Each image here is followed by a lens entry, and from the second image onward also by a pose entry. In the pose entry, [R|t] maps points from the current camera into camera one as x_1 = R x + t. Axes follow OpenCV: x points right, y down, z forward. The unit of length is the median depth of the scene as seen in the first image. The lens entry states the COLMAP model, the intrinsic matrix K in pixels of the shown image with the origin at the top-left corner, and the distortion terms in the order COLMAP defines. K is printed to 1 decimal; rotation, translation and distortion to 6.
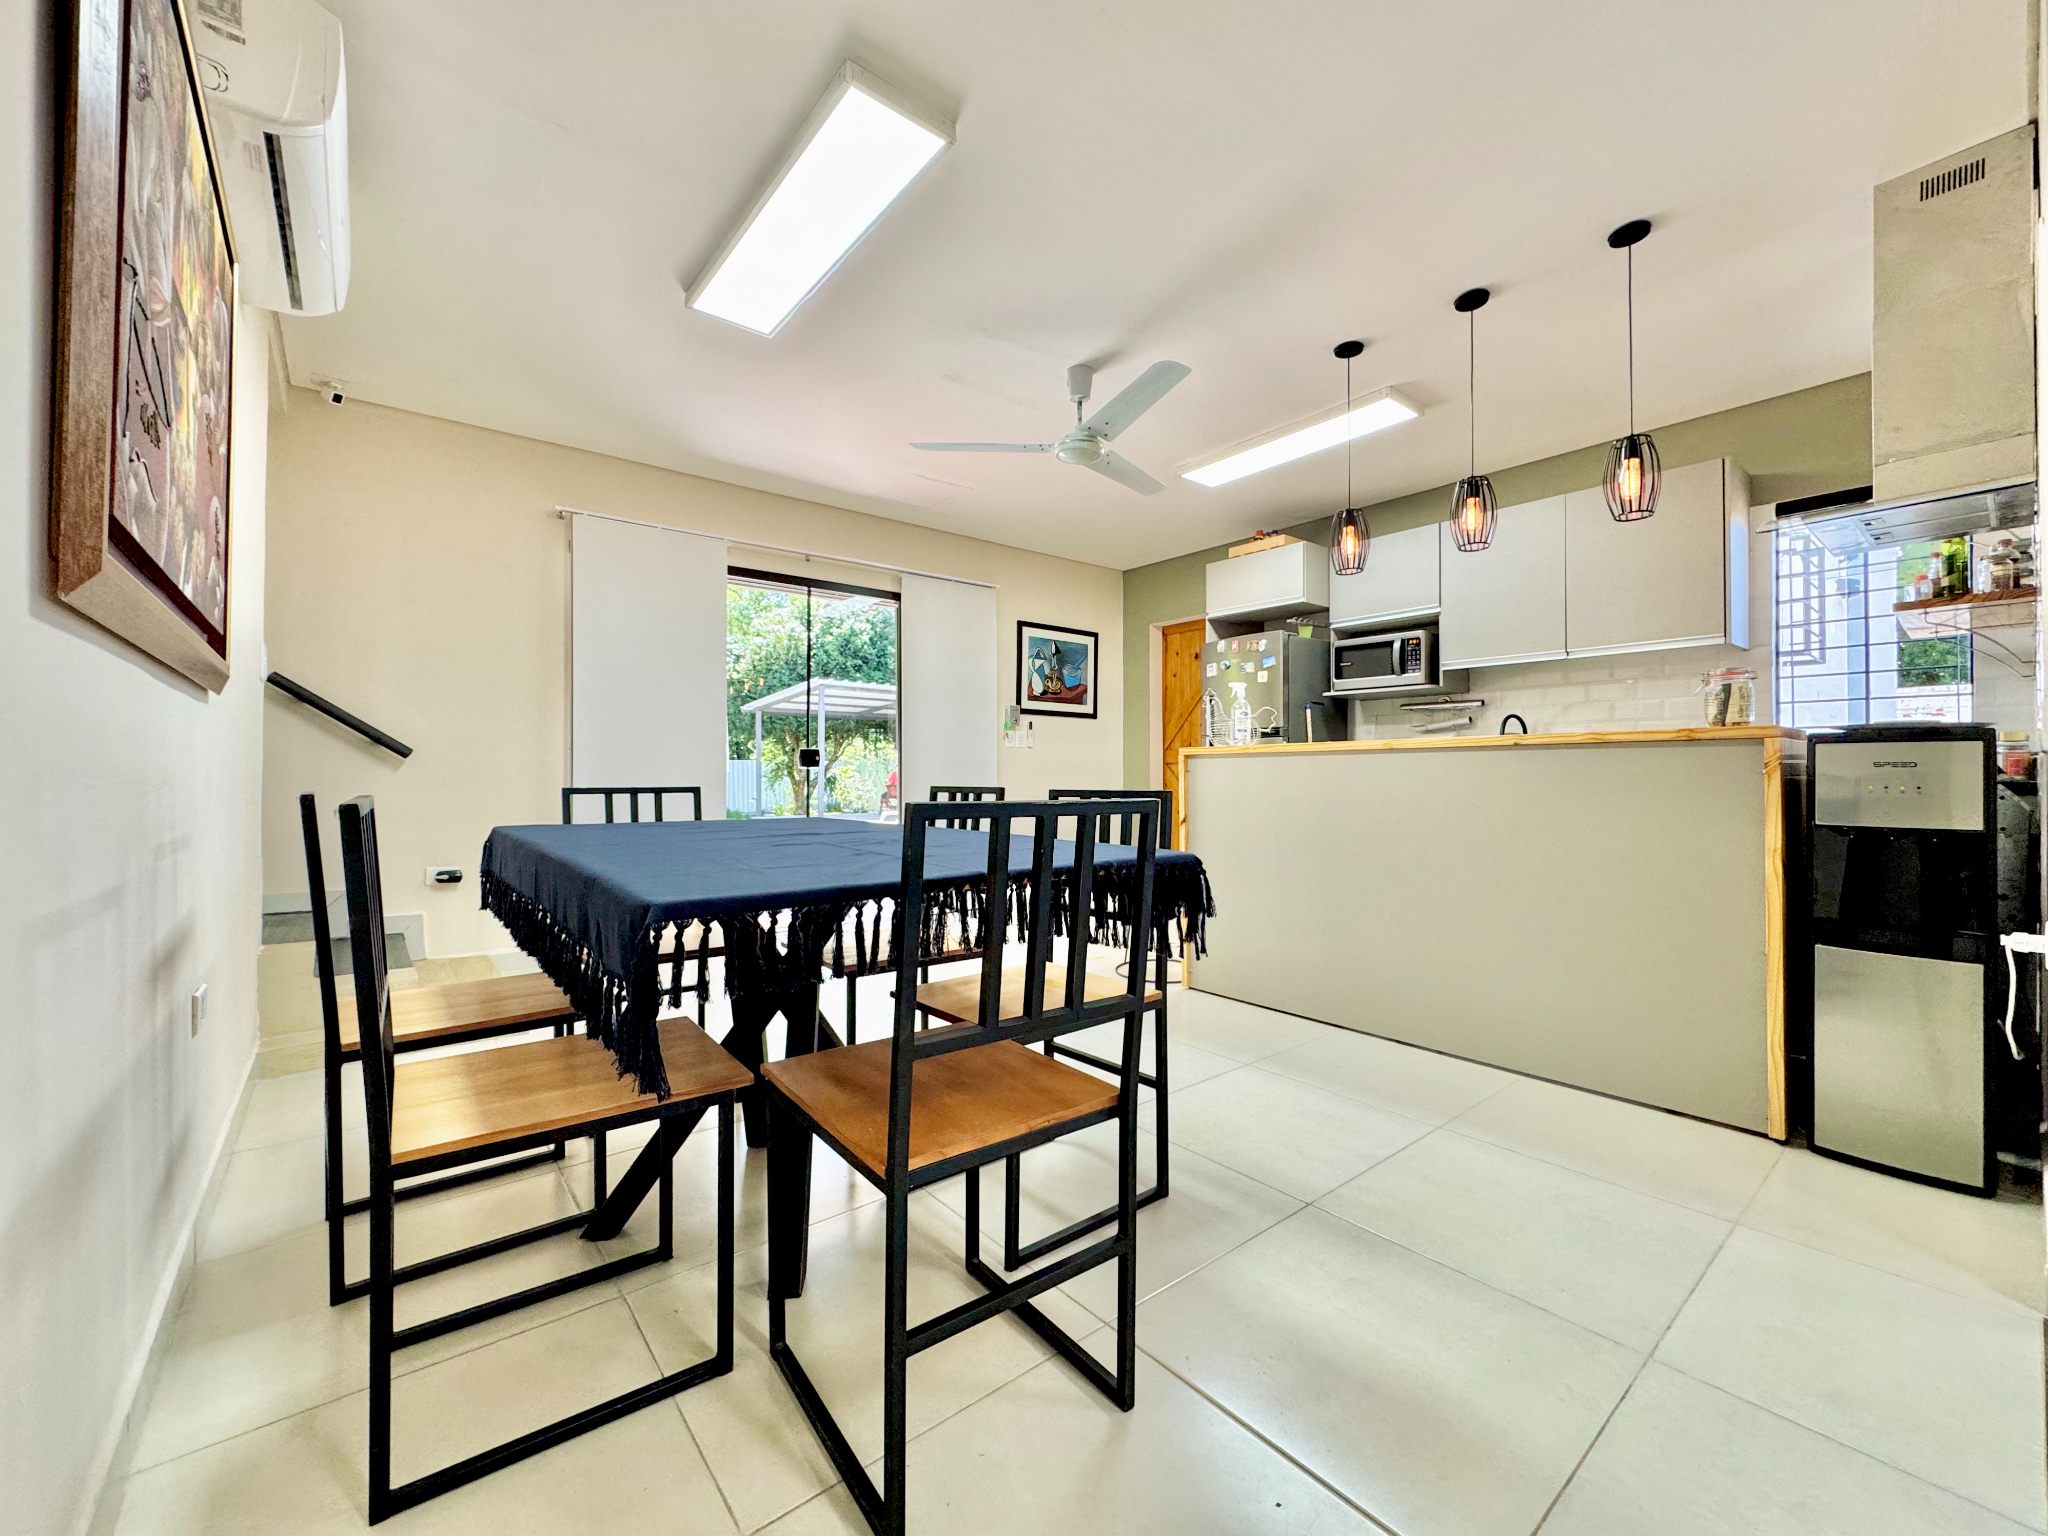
lens RADIAL K [[816.9, 0, 1014.6], [0, 816.9, 776.2], [0, 0, 1]] dist [-0.000268, -0.000008]
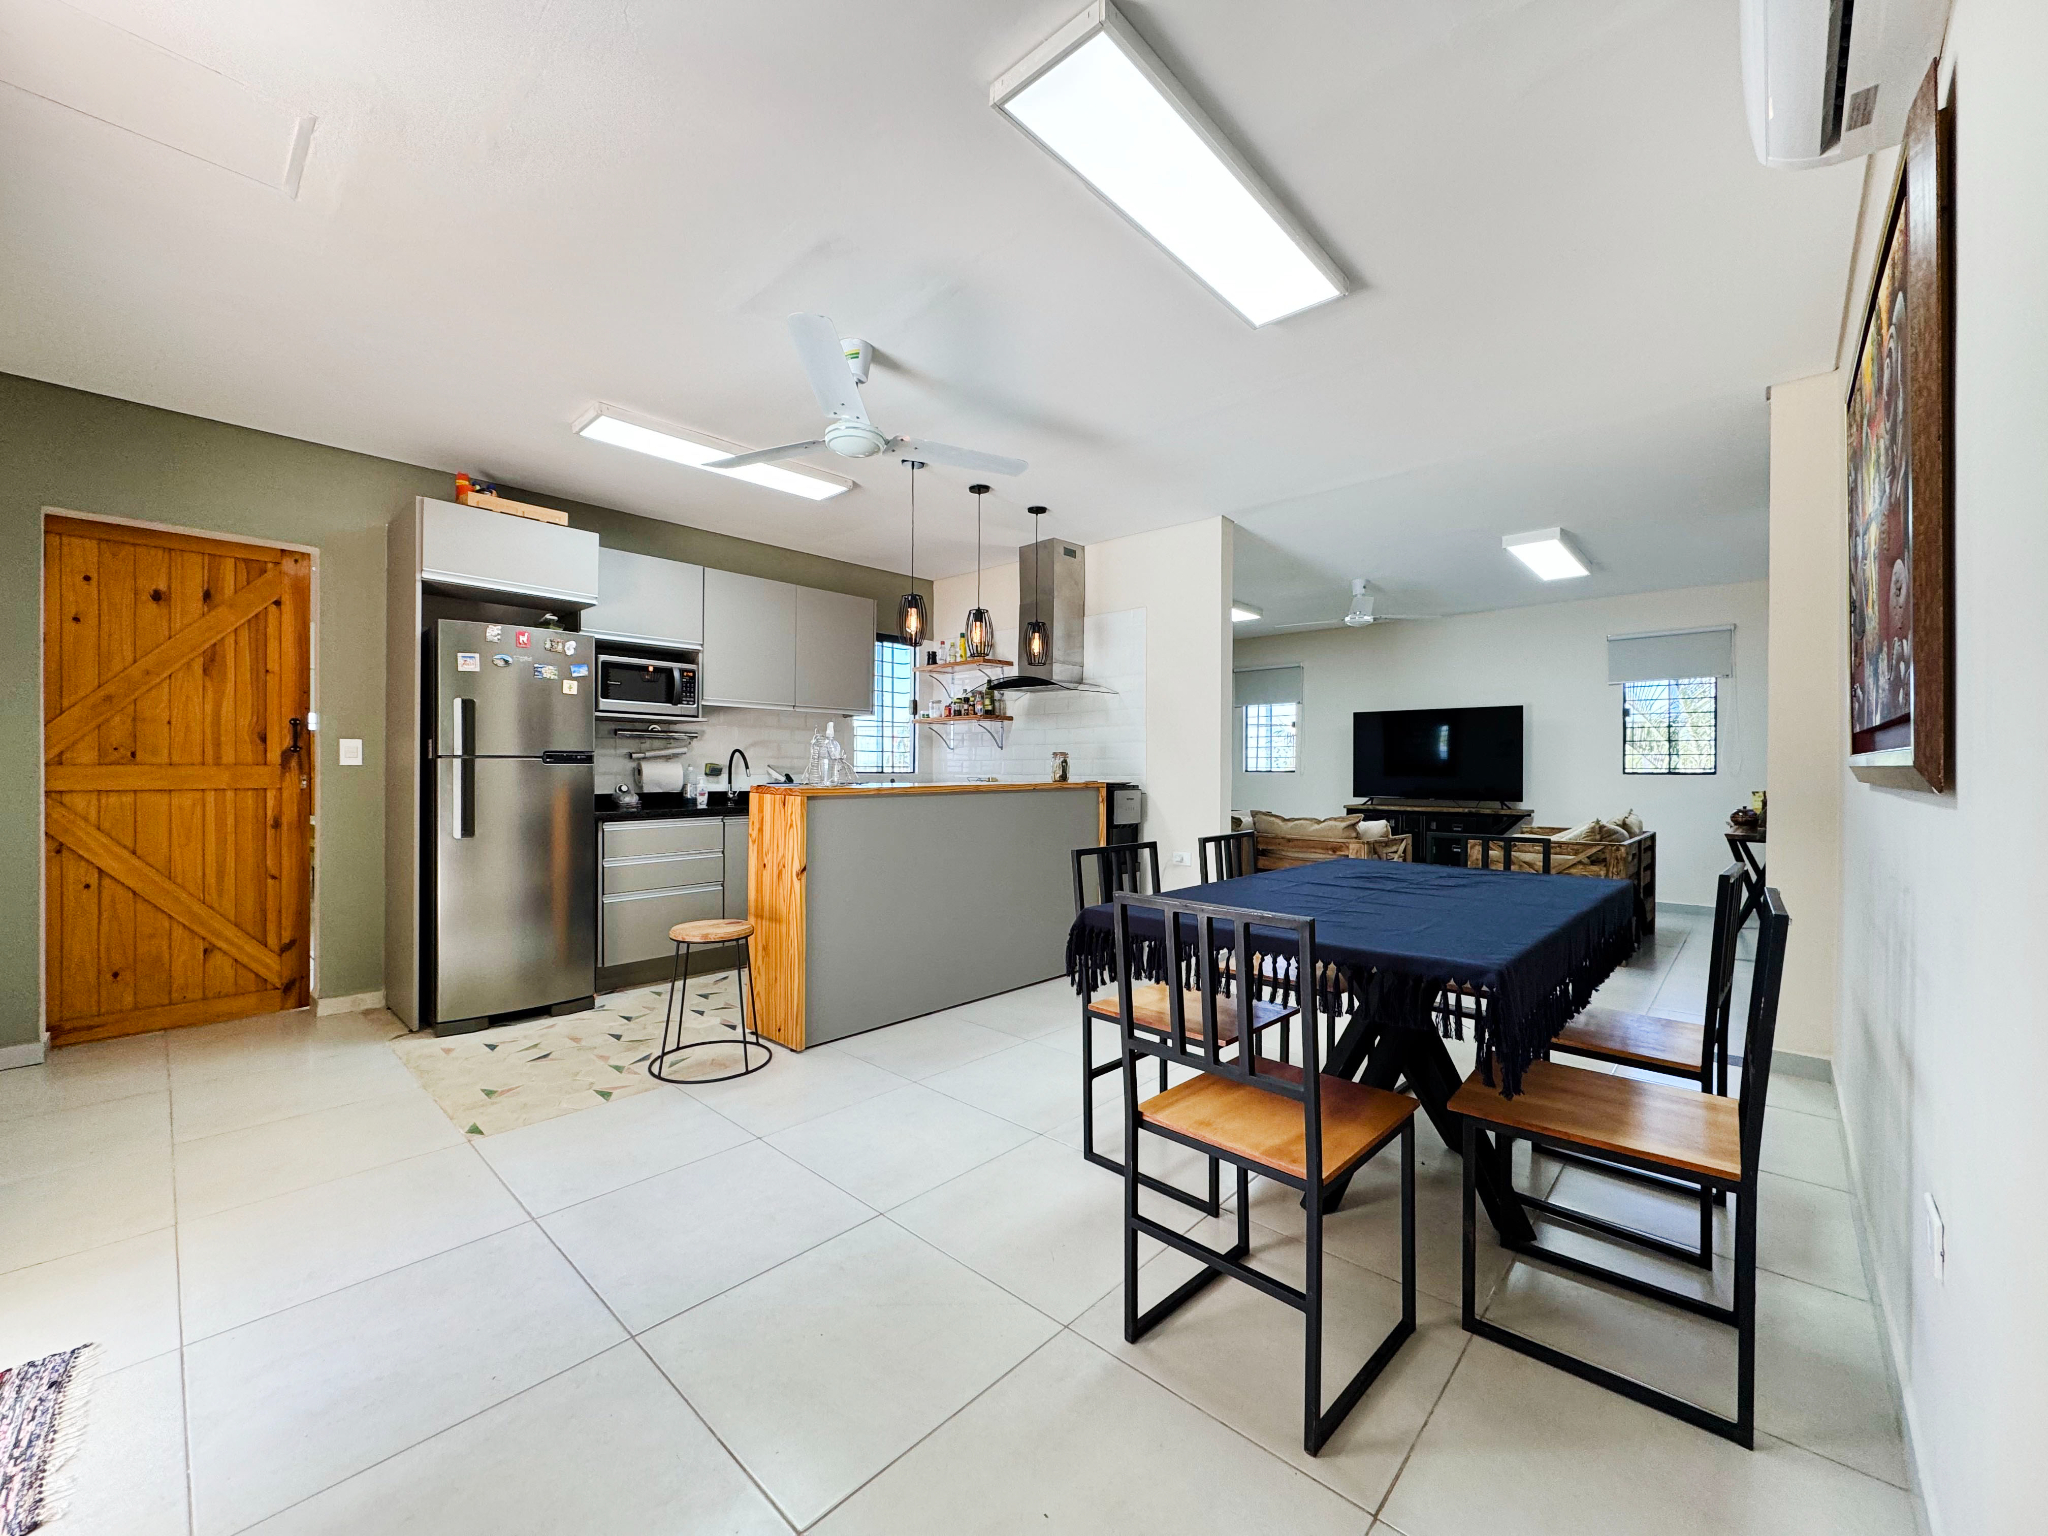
lens RADIAL K [[816.9, 0, 1014.6], [0, 816.9, 776.2], [0, 0, 1]] dist [-0.000268, -0.000008]
pose [[-0.140050, -0.006805, 0.990121, -0.651362], [0.002753, 0.999970, 0.007262, -0.043765], [-0.990141, 0.003743, -0.140027, 0.783854]]
